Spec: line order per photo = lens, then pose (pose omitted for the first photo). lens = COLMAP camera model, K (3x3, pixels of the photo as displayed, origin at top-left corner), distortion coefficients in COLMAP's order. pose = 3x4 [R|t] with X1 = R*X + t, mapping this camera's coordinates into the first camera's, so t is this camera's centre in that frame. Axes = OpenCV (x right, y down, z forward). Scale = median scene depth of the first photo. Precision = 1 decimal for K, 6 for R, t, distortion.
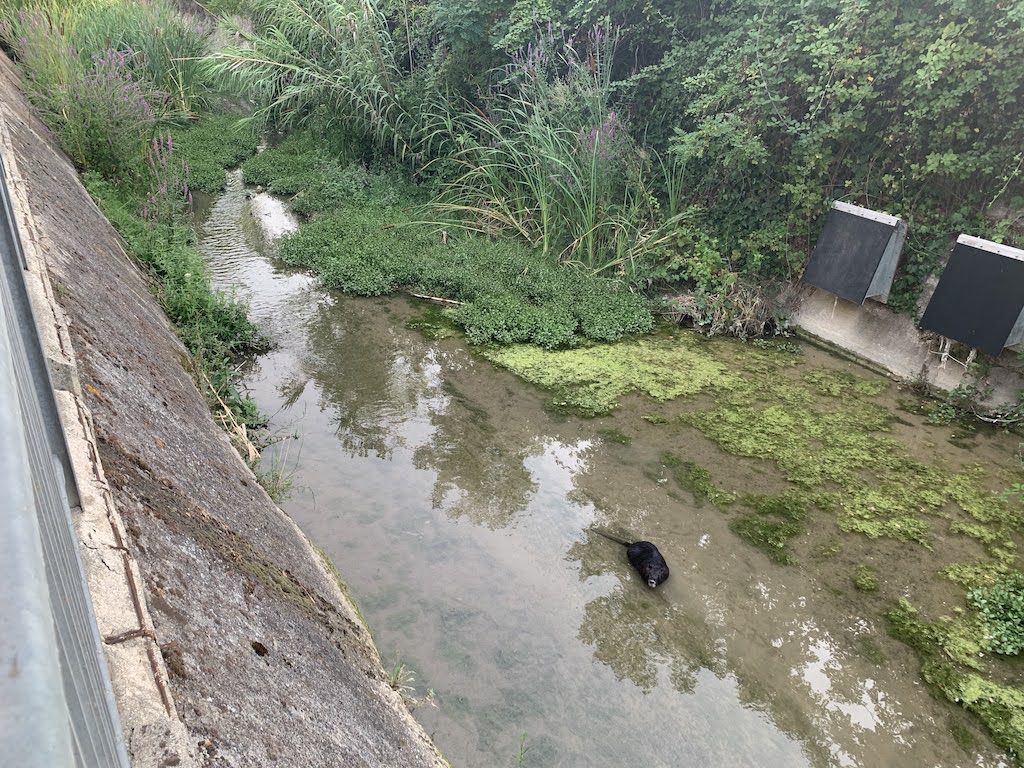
lens RADIAL K [[767.1, 0, 512.0], [0, 767.1, 384.0], [0, 0, 1]] dist [0.008109, 0.002749]
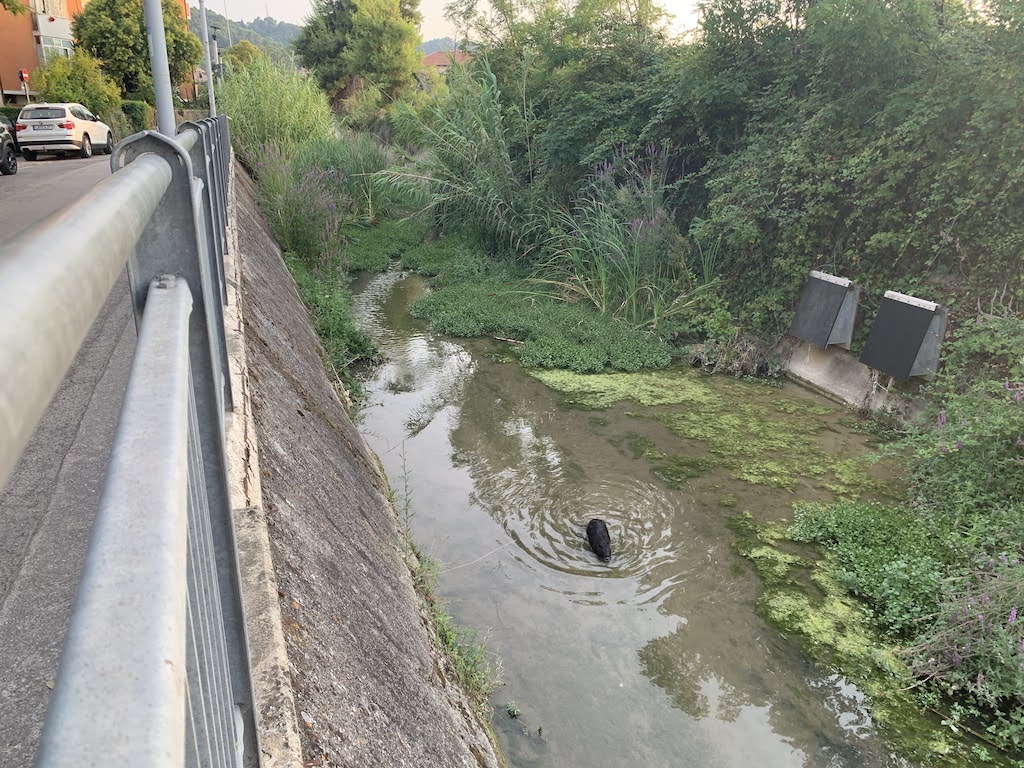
lens RADIAL K [[767.1, 0, 512.0], [0, 767.1, 384.0], [0, 0, 1]] dist [0.008109, 0.002749]
pose [[0.973688, 0.052974, -0.221643, 0.219070], [-0.085193, 0.986701, -0.138429, 0.159252], [0.211362, 0.153669, 0.965252, -0.292313]]
